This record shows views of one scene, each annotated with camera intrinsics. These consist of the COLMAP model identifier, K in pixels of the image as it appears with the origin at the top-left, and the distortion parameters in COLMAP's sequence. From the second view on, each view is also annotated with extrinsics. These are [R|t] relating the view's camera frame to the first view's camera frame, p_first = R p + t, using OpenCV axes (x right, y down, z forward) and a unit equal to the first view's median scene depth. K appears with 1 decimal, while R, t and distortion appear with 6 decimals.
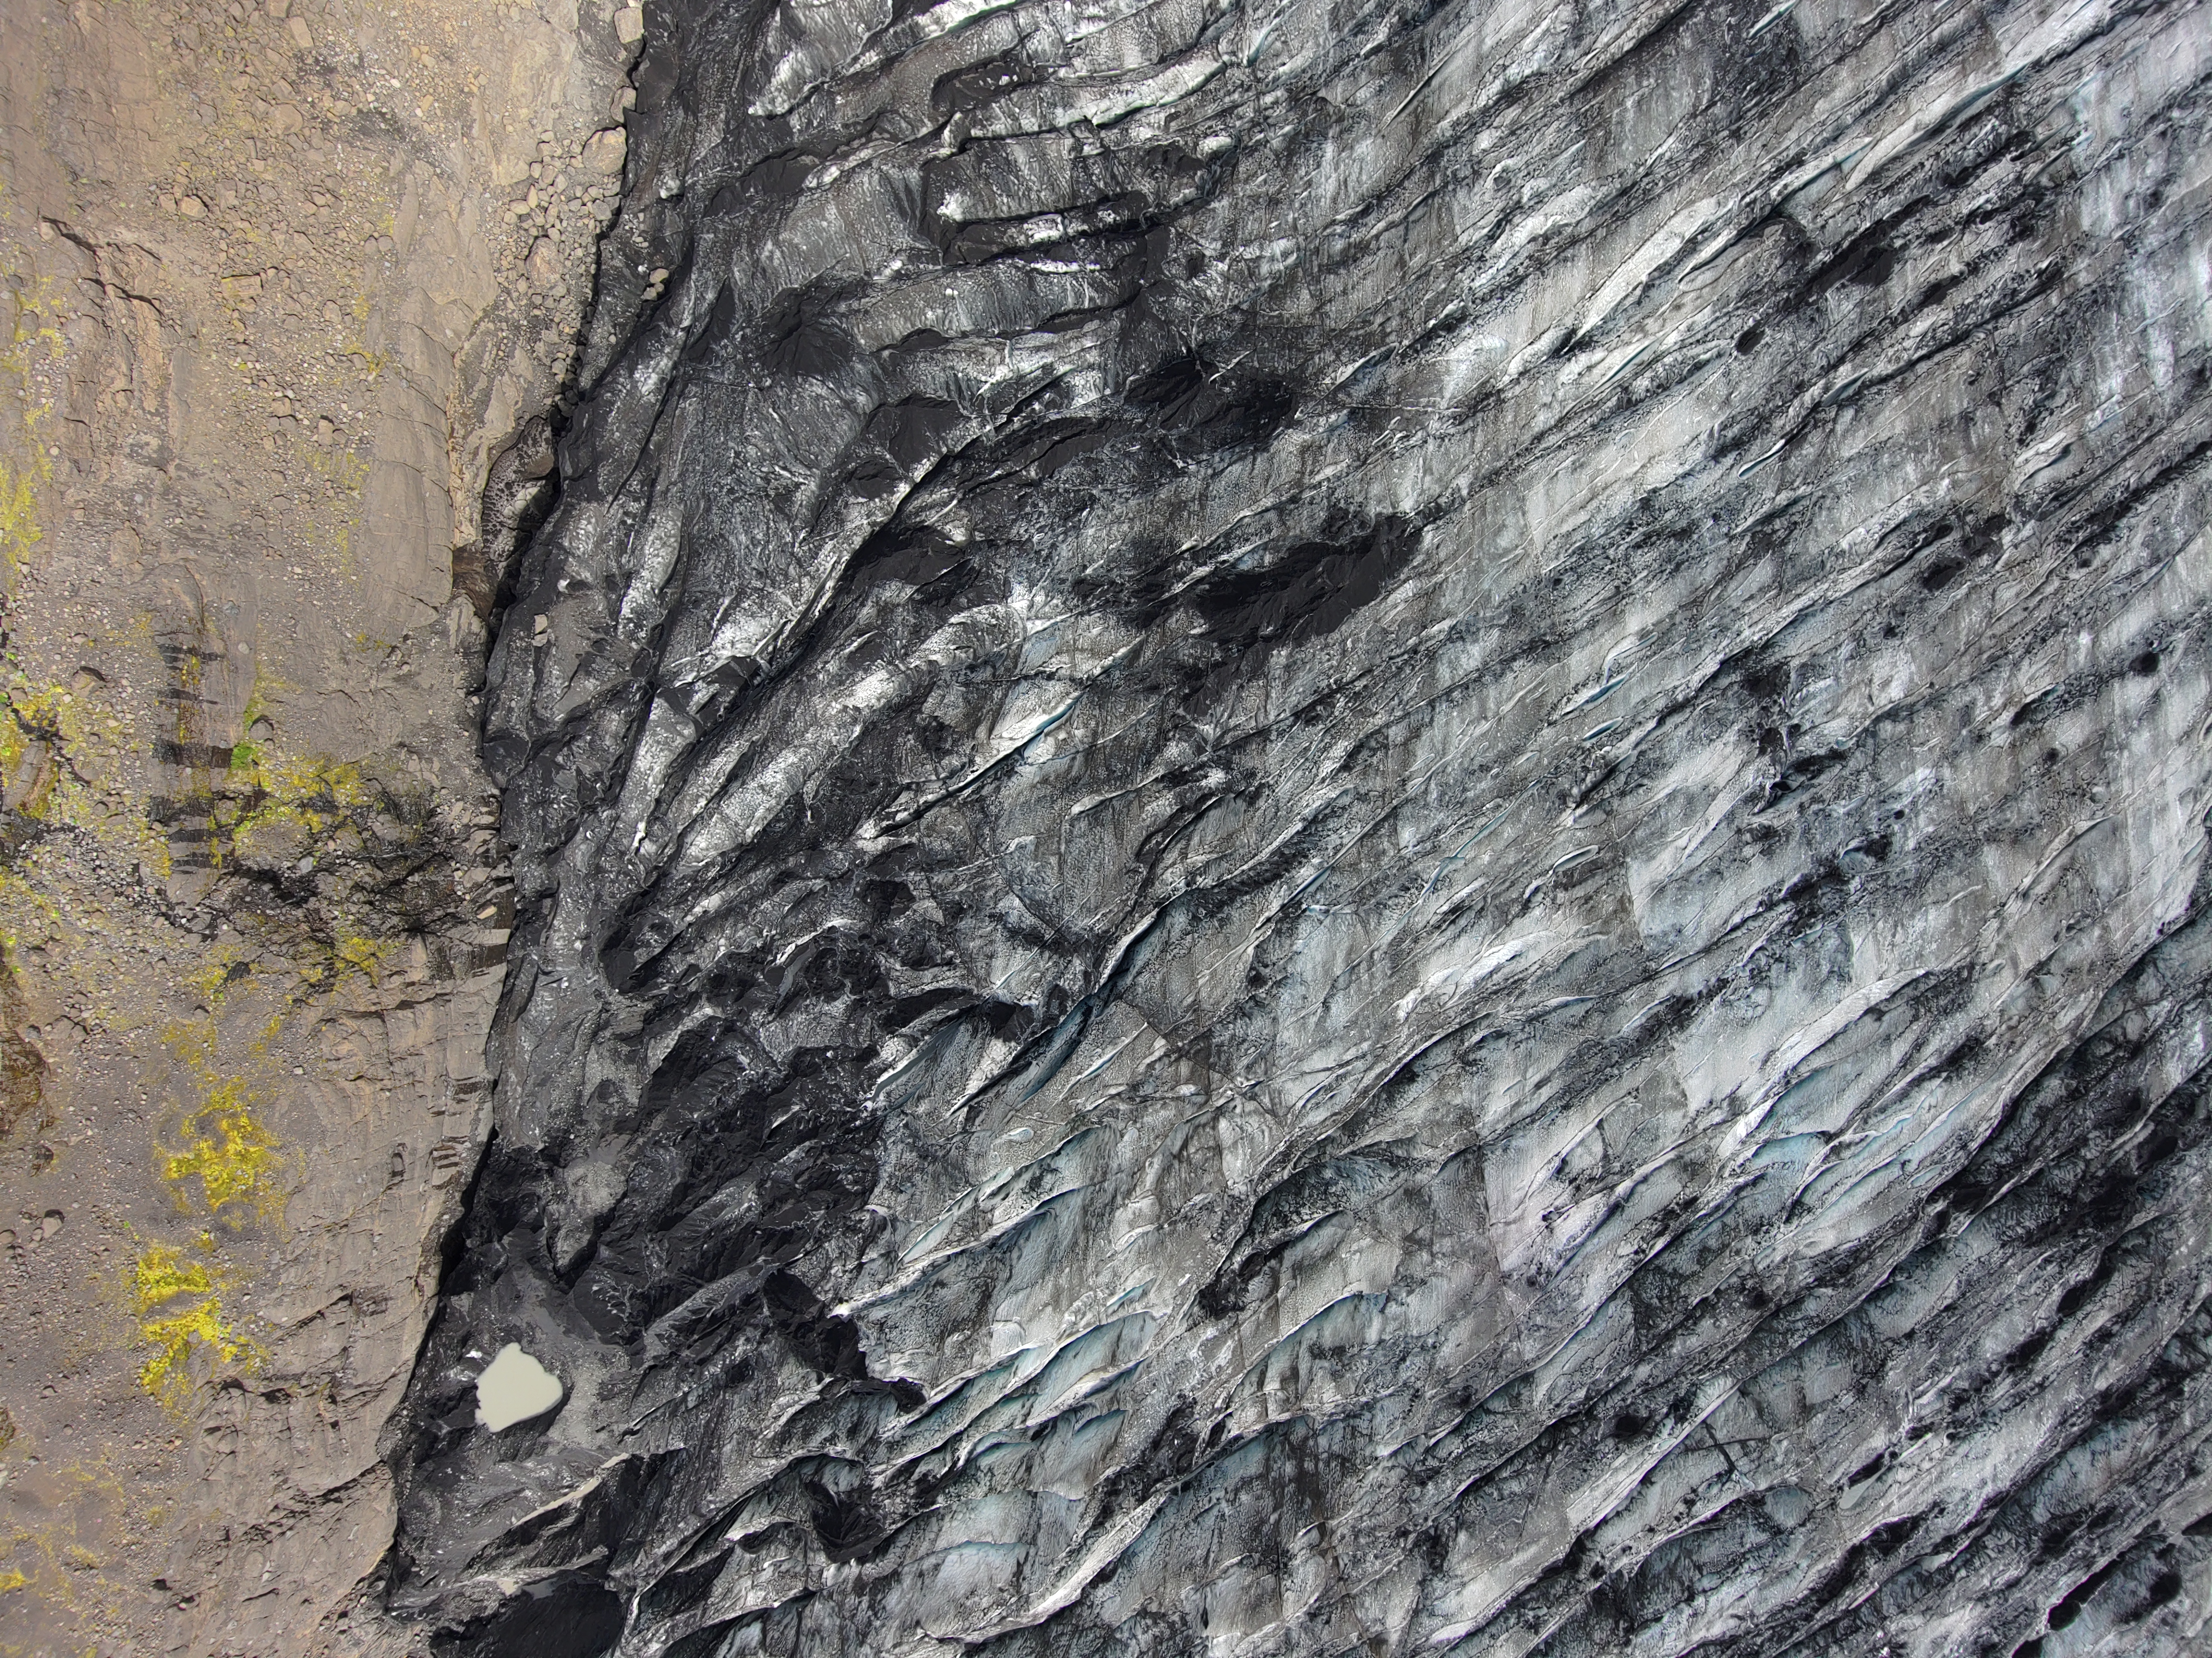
lens RADIAL K [[1334.3, 0, 1098.2], [0, 1334.3, 842.6], [0, 0, 1]] dist [0.202575, -0.170458]
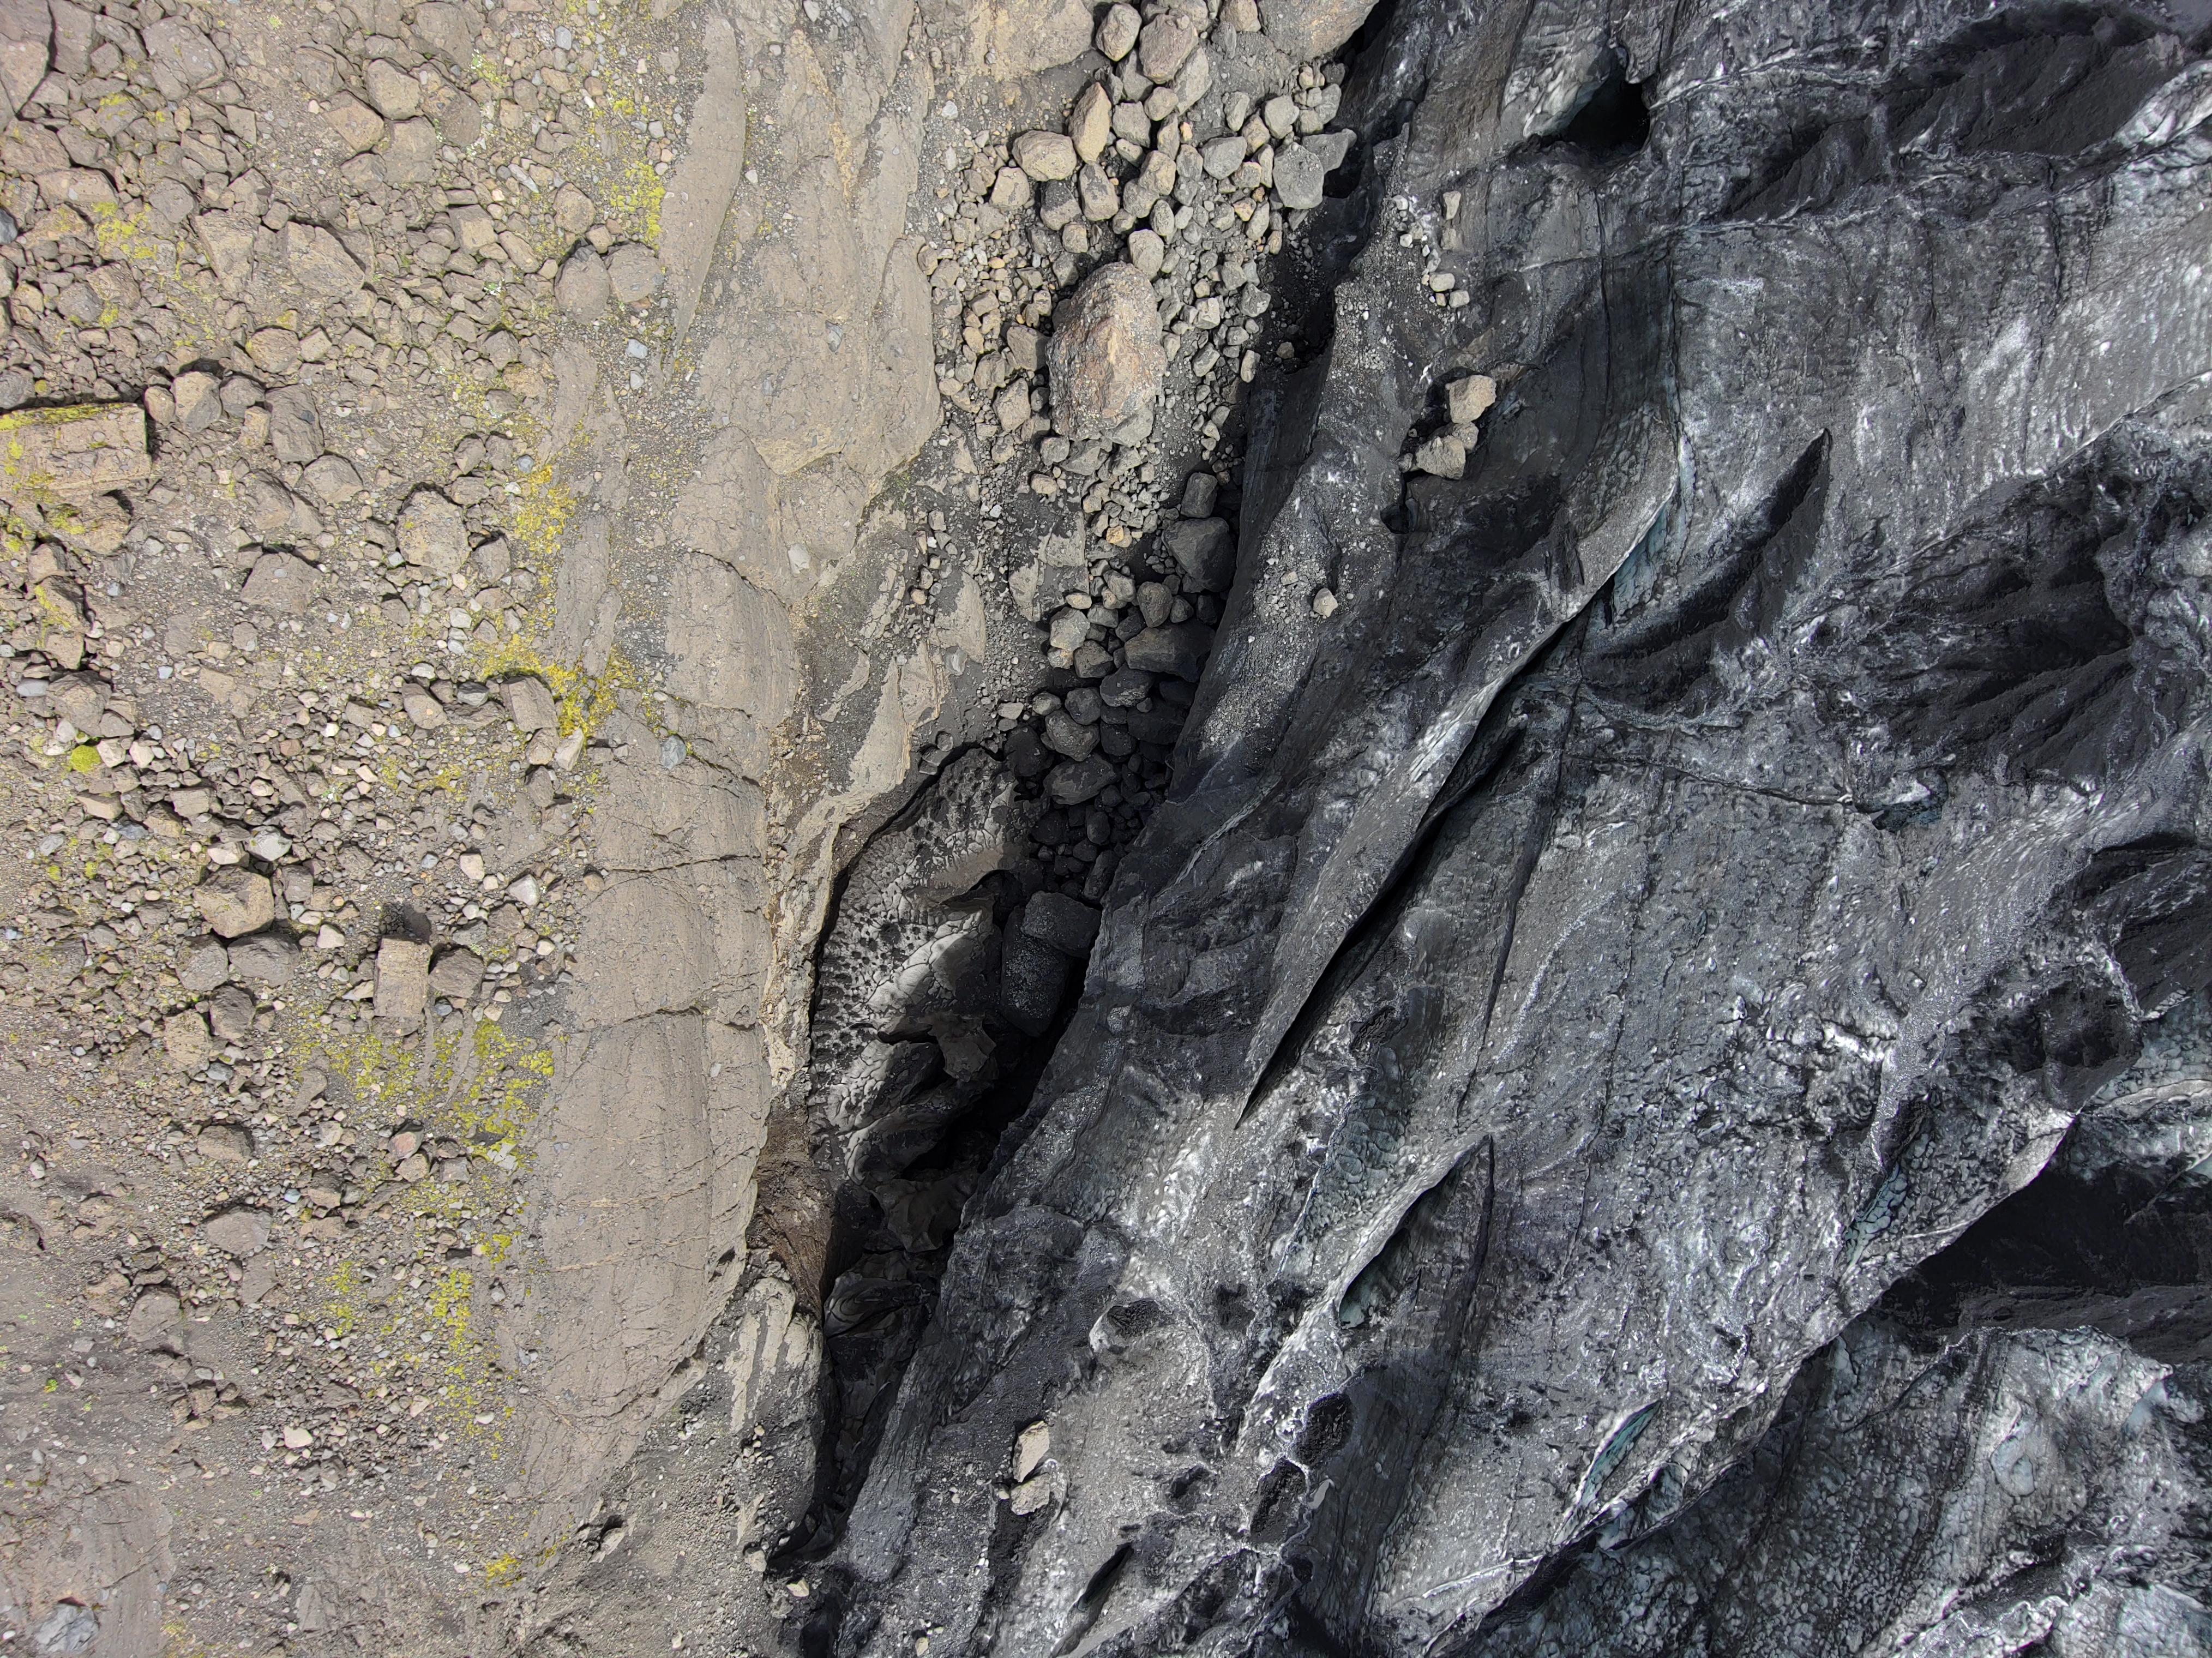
lens RADIAL K [[1188.6, 0, 1112.0], [0, 1188.6, 836.3], [0, 0, 1]] dist [0.112294, -0.103426]
pose [[0.997566, 0.038569, 0.058098, -0.424353], [-0.042984, 0.996123, 0.076758, -0.339806], [-0.054912, -0.079068, 0.995356, 0.753772]]
